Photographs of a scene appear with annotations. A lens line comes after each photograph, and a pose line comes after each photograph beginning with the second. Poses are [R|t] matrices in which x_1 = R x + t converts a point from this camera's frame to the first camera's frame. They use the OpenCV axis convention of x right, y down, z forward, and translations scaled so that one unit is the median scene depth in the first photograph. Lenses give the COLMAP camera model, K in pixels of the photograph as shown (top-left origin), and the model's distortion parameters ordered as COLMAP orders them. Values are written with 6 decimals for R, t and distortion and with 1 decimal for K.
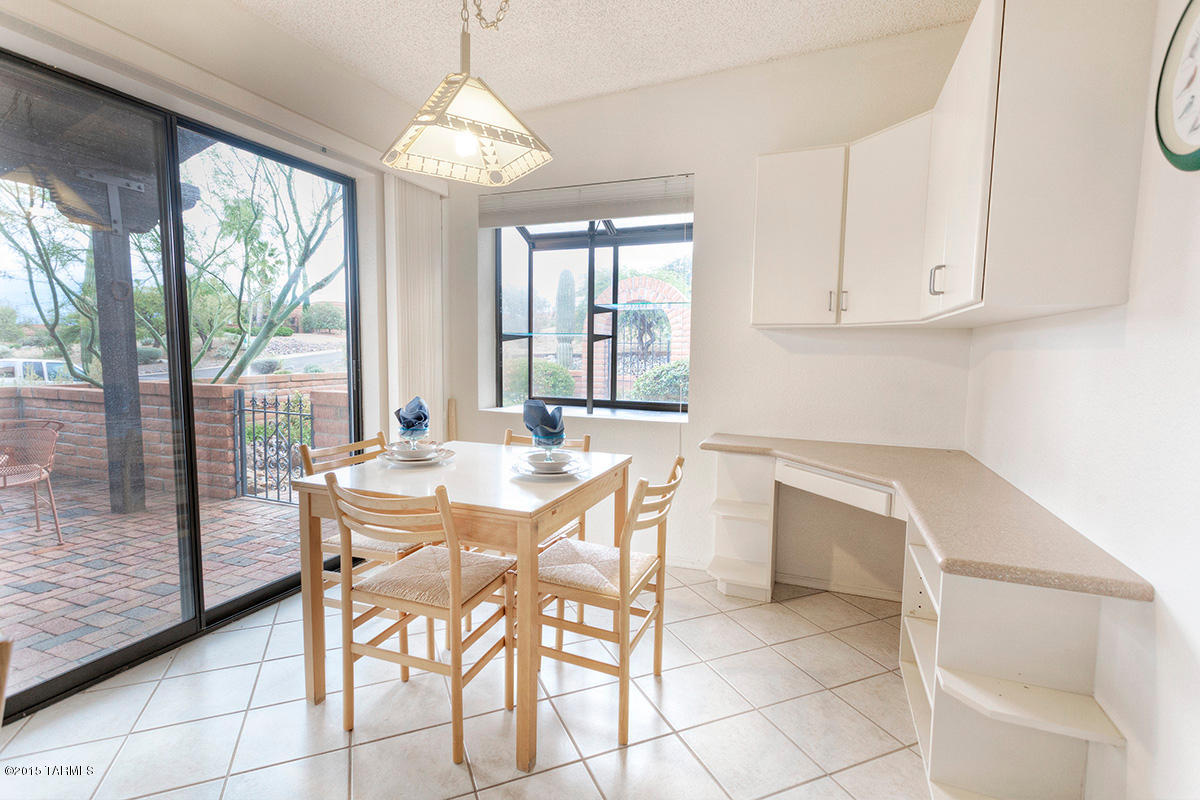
lens RADIAL K [[572.2, 0, 594.5], [0, 572.2, 399.9], [0, 0, 1]] dist [0.004314, 0.000866]
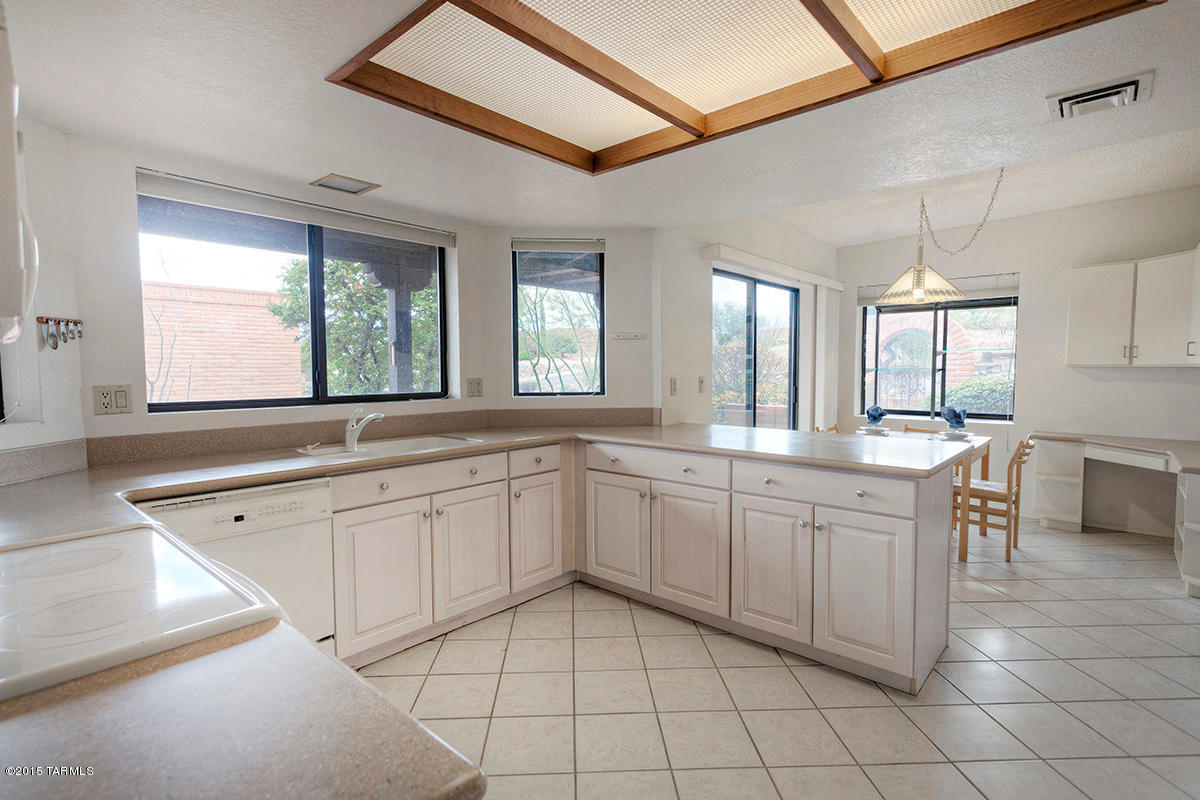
lens RADIAL K [[572.2, 0, 594.5], [0, 572.2, 399.9], [0, 0, 1]] dist [0.004314, 0.000866]
pose [[0.935148, 0.005206, -0.354219, -0.440321], [-0.017749, 0.999325, -0.032171, 0.051660], [0.353812, 0.036372, 0.934609, -1.108425]]
